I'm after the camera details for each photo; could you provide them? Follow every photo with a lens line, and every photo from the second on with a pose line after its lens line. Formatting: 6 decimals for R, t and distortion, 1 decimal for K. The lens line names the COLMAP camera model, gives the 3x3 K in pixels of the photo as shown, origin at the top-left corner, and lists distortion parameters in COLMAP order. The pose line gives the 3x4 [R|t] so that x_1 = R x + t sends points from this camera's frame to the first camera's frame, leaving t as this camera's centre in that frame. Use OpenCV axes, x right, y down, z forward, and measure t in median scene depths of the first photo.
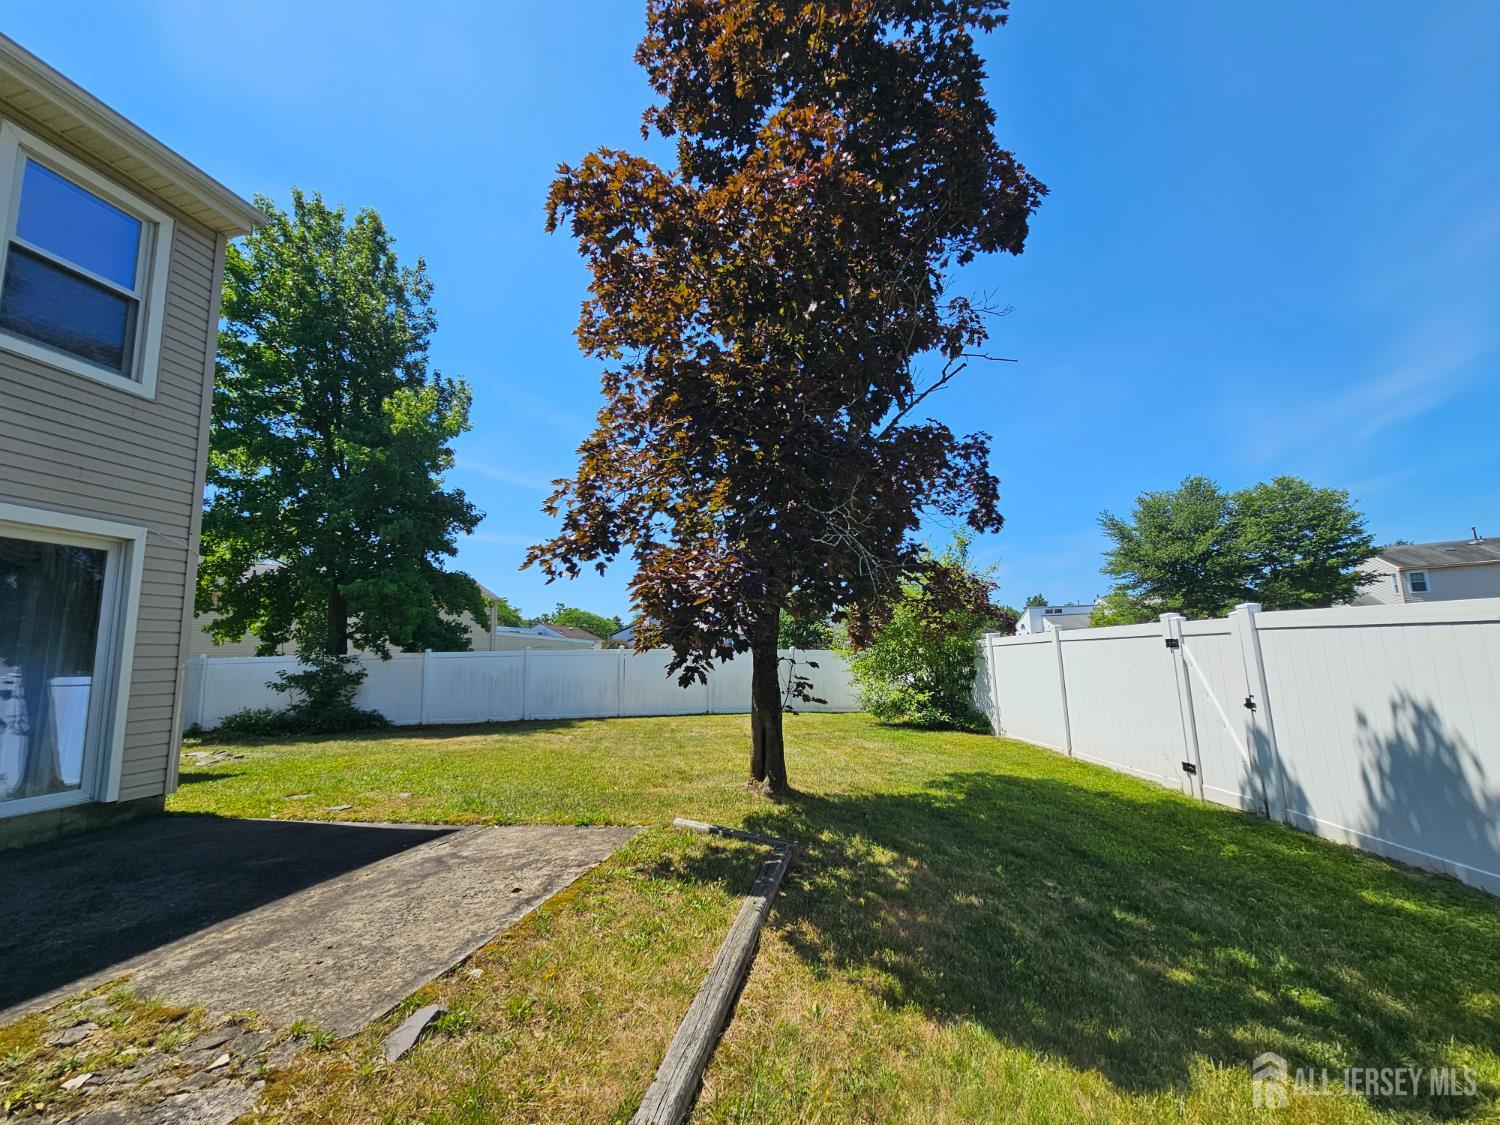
lens RADIAL K [[613.5, 0, 746.5], [0, 613.5, 574.0], [0, 0, 1]] dist [0.002469, -0.000075]
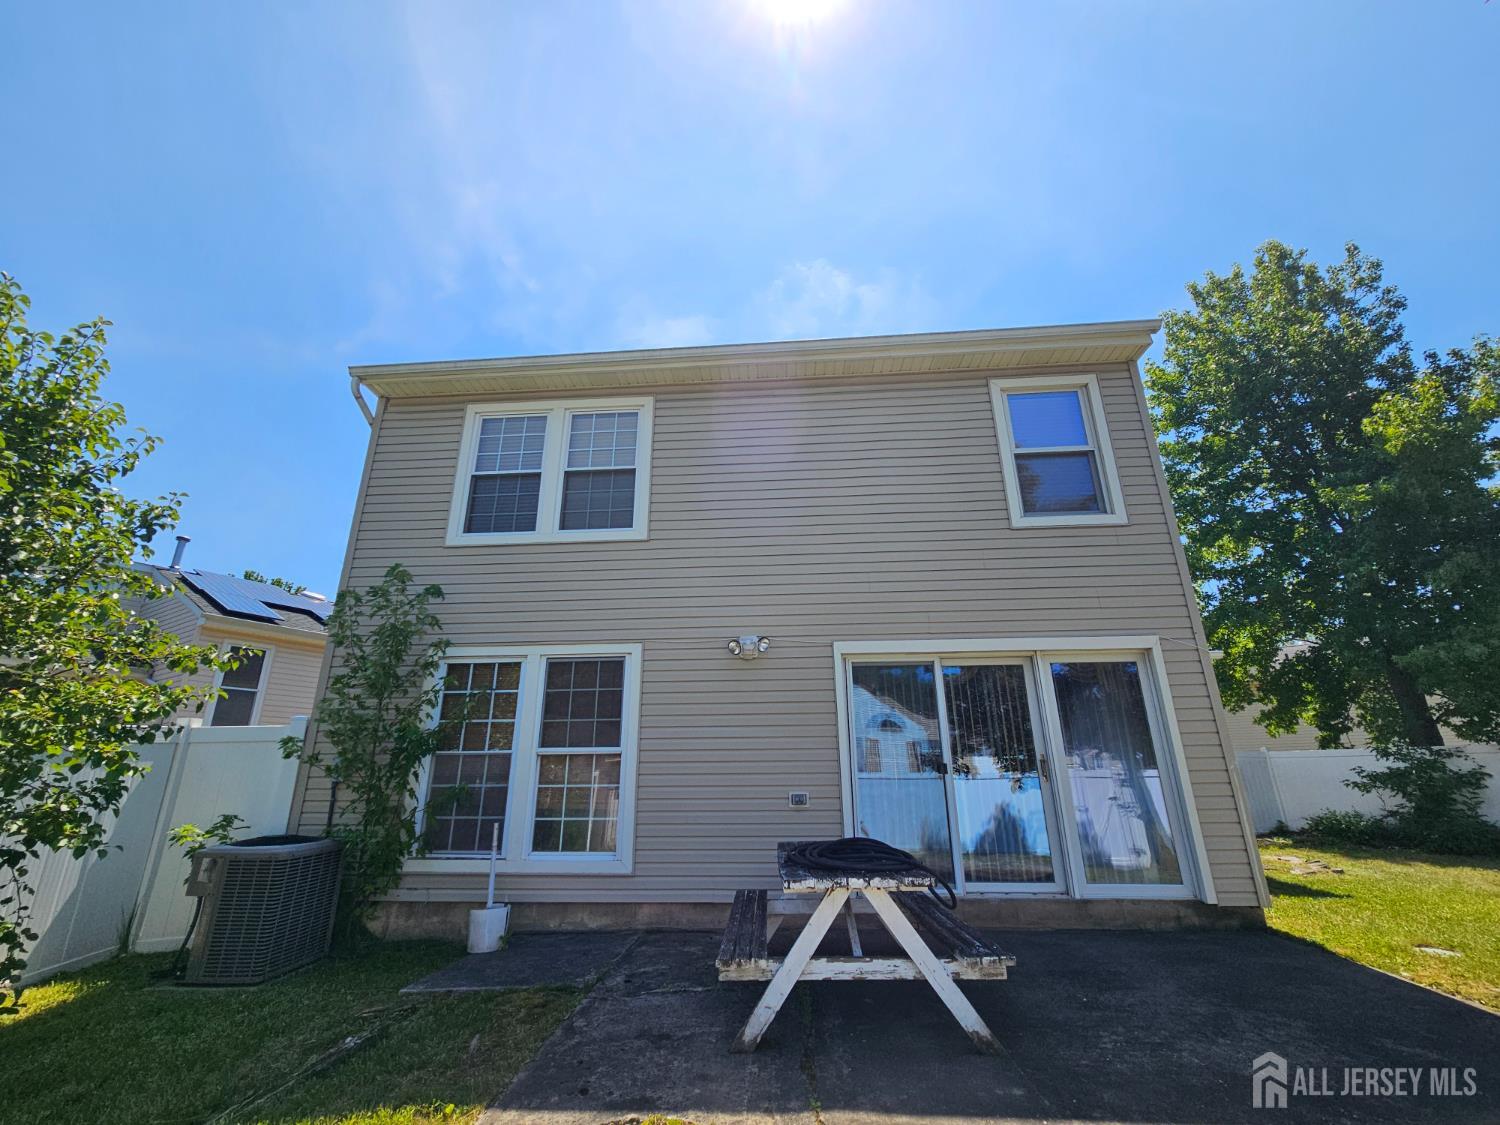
lens RADIAL K [[613.5, 0, 746.5], [0, 613.5, 574.0], [0, 0, 1]] dist [0.002469, -0.000075]
pose [[0.163527, -0.276705, -0.946939, -0.010307], [0.142686, 0.956401, -0.254830, -0.001743], [0.976166, -0.093444, 0.195879, 0.026342]]
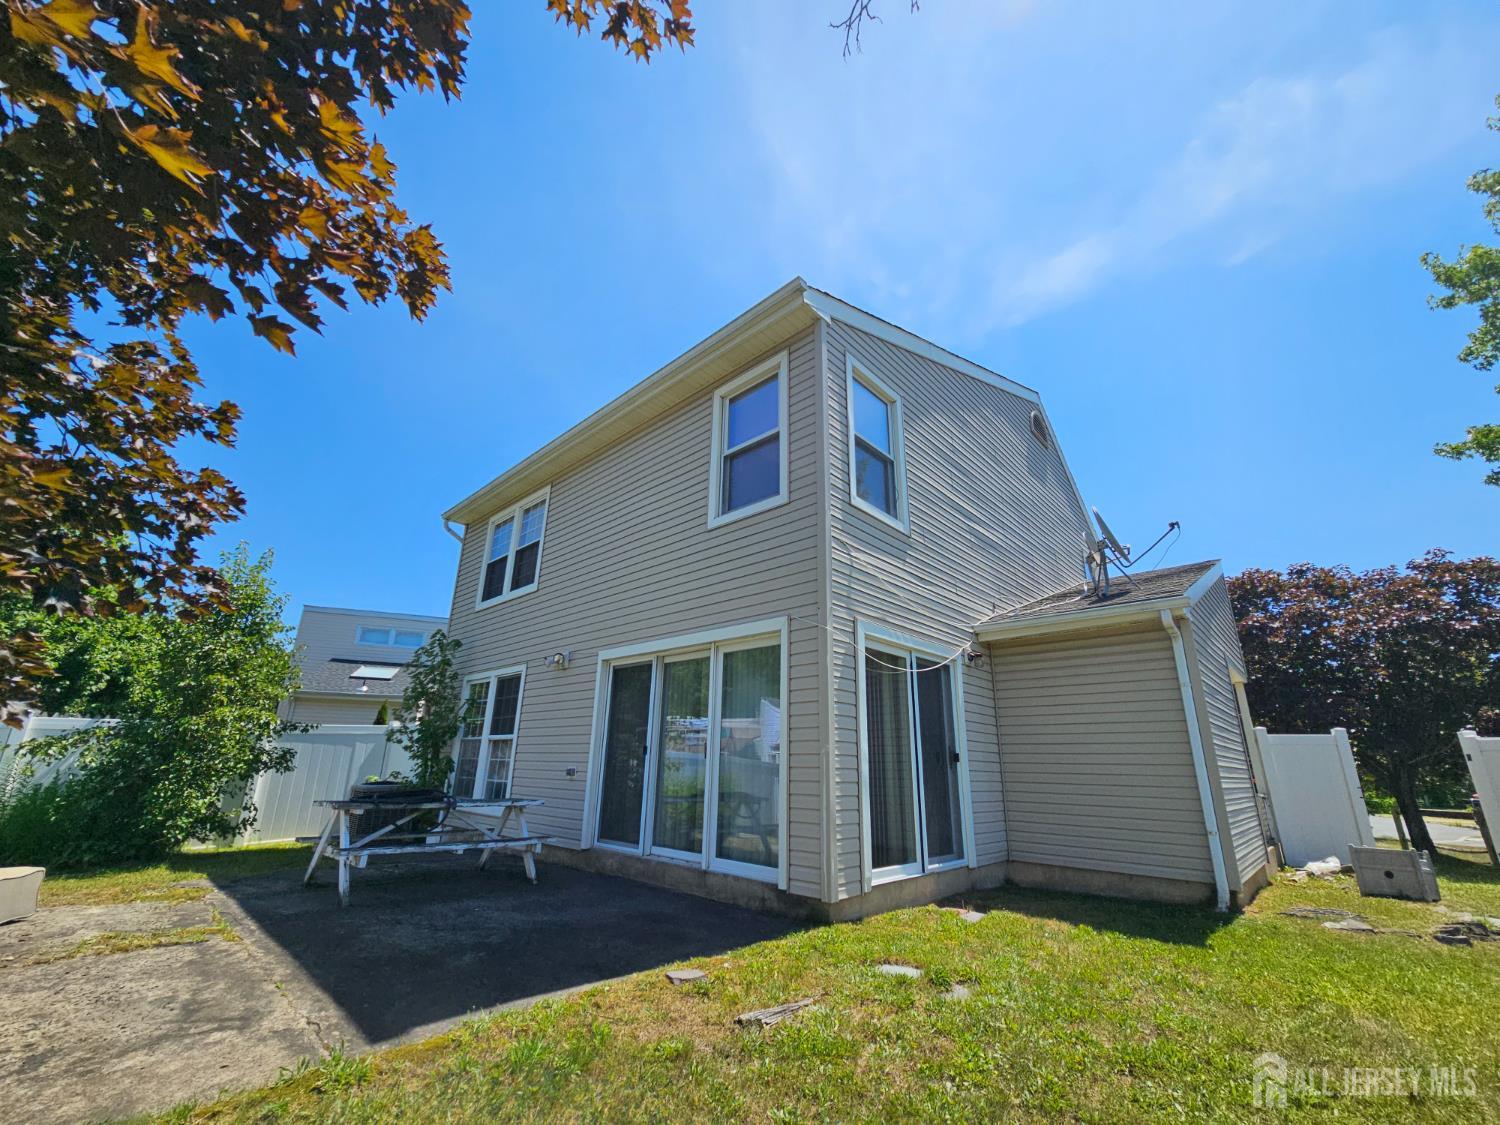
lens RADIAL K [[611.1, 0, 746.2], [0, 611.1, 579.1], [0, 0, 1]] dist [0.009886, 0.000352]
pose [[-0.508870, -0.231067, -0.829252, -0.016813], [0.114873, 0.936460, -0.331431, 0.065240], [0.853145, -0.263914, -0.449993, 0.452014]]
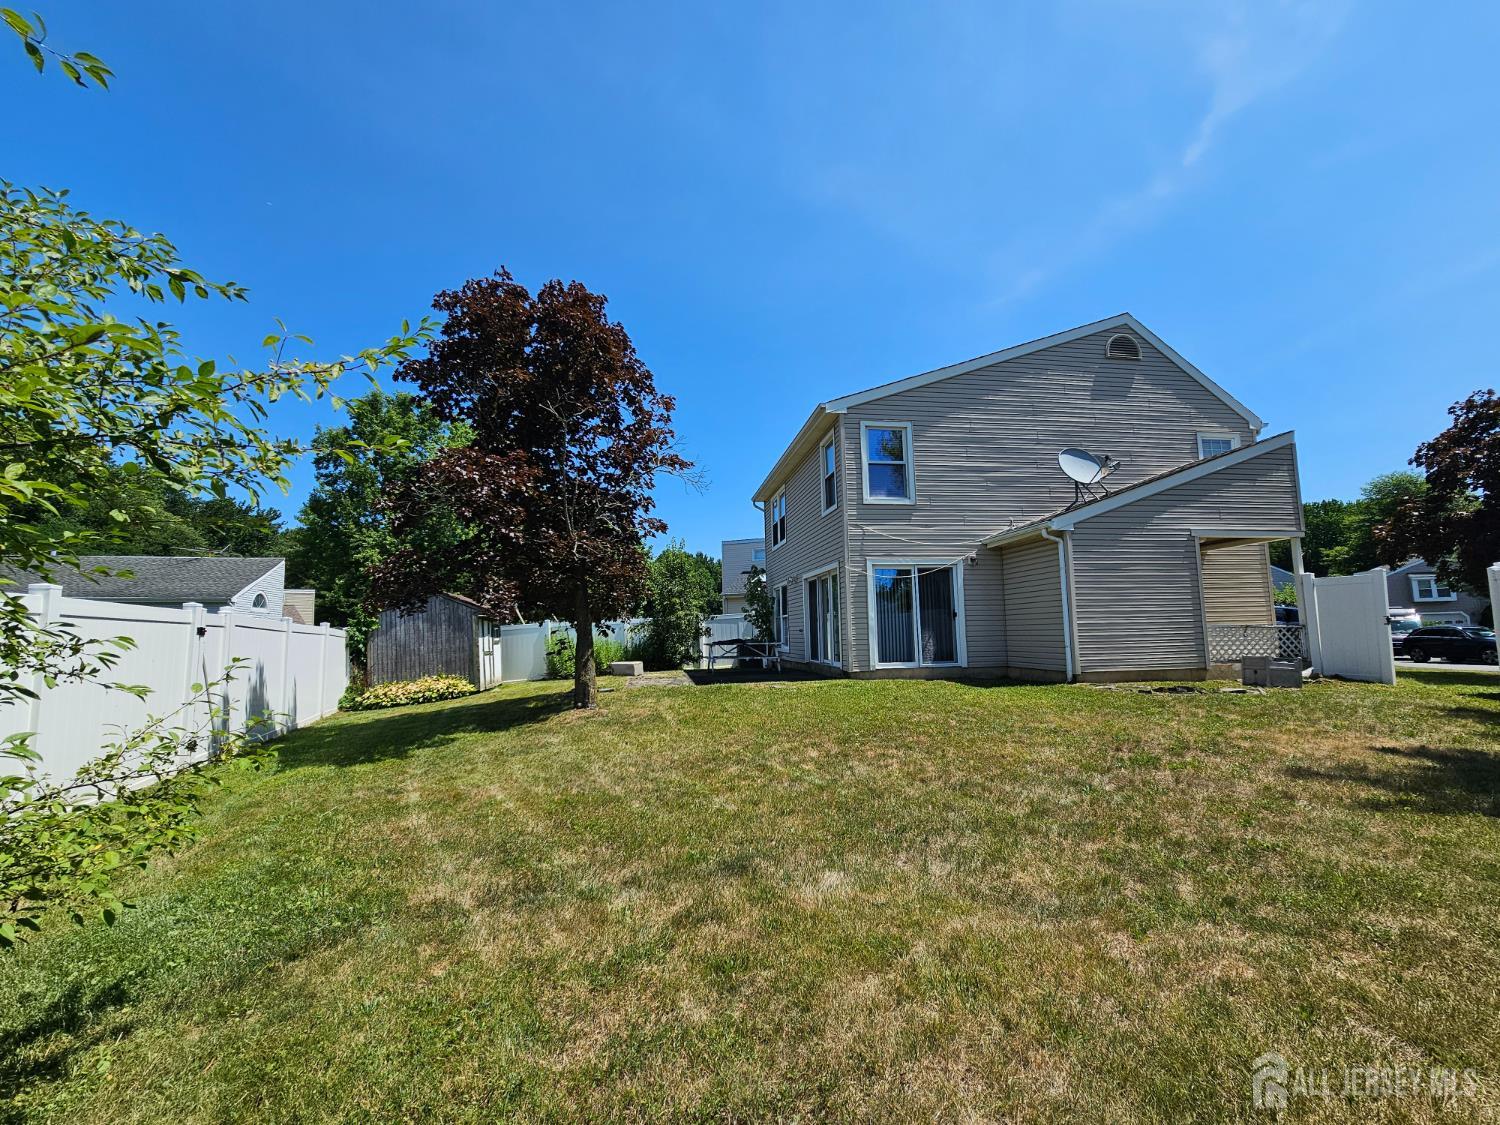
lens RADIAL K [[613.5, 0, 746.5], [0, 613.5, 574.0], [0, 0, 1]] dist [0.002469, -0.000075]
pose [[-0.925704, 0.018519, -0.377795, 0.088015], [0.105915, 0.971535, -0.211900, 0.142353], [0.363117, -0.236171, -0.901315, 0.961752]]
